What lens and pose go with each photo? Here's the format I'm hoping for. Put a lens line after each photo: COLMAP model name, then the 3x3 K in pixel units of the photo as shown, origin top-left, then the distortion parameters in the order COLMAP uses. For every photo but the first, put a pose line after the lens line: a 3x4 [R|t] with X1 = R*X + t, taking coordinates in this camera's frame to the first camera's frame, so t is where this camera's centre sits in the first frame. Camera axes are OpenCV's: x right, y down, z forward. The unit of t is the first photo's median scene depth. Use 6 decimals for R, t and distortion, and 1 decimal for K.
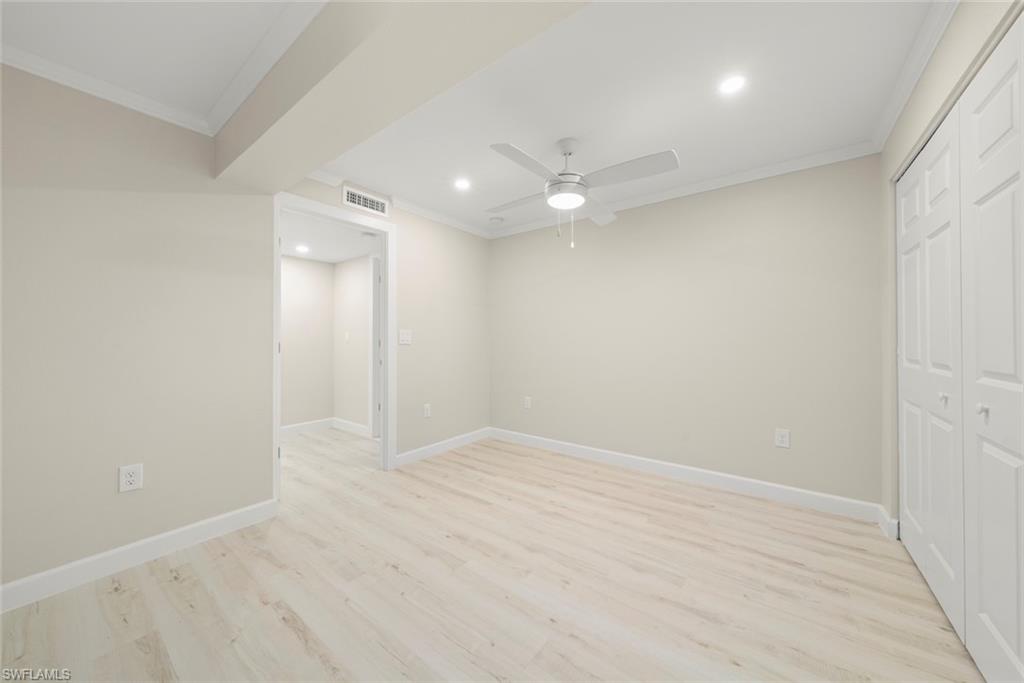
lens RADIAL K [[371.3, 0, 512.0], [0, 371.3, 341.5], [0, 0, 1]] dist [-0.000359, 0.000031]
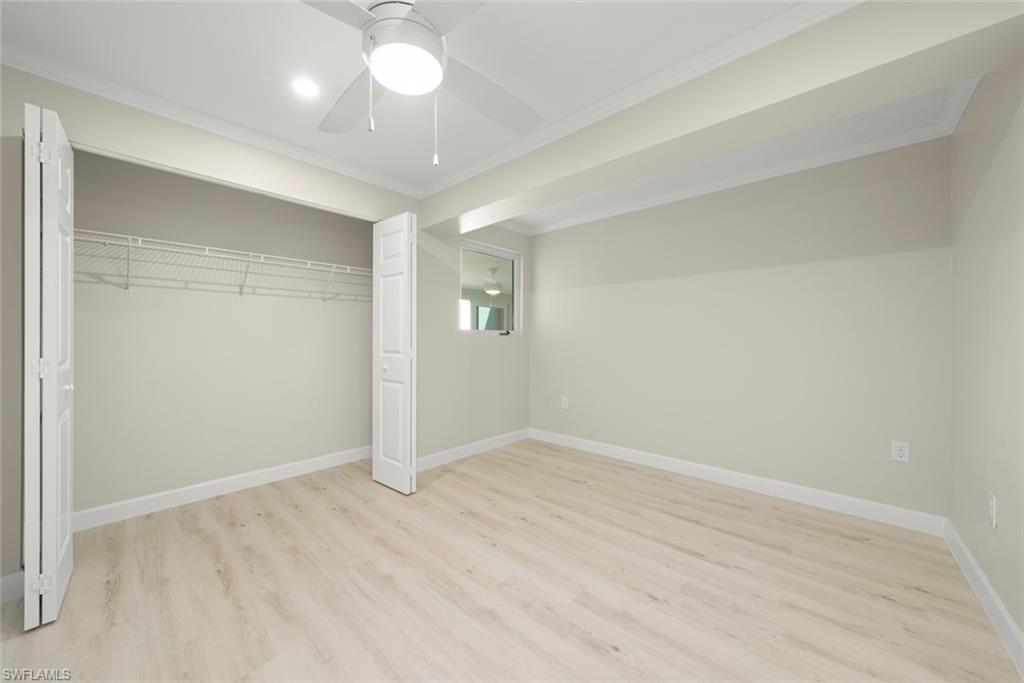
lens RADIAL K [[371.3, 0, 512.0], [0, 371.3, 341.5], [0, 0, 1]] dist [-0.000359, 0.000031]
pose [[-0.995562, -0.000638, 0.094105, -0.066269], [0.000004, 0.999977, 0.006818, 0.000424], [-0.094107, 0.006788, -0.995539, 1.888540]]
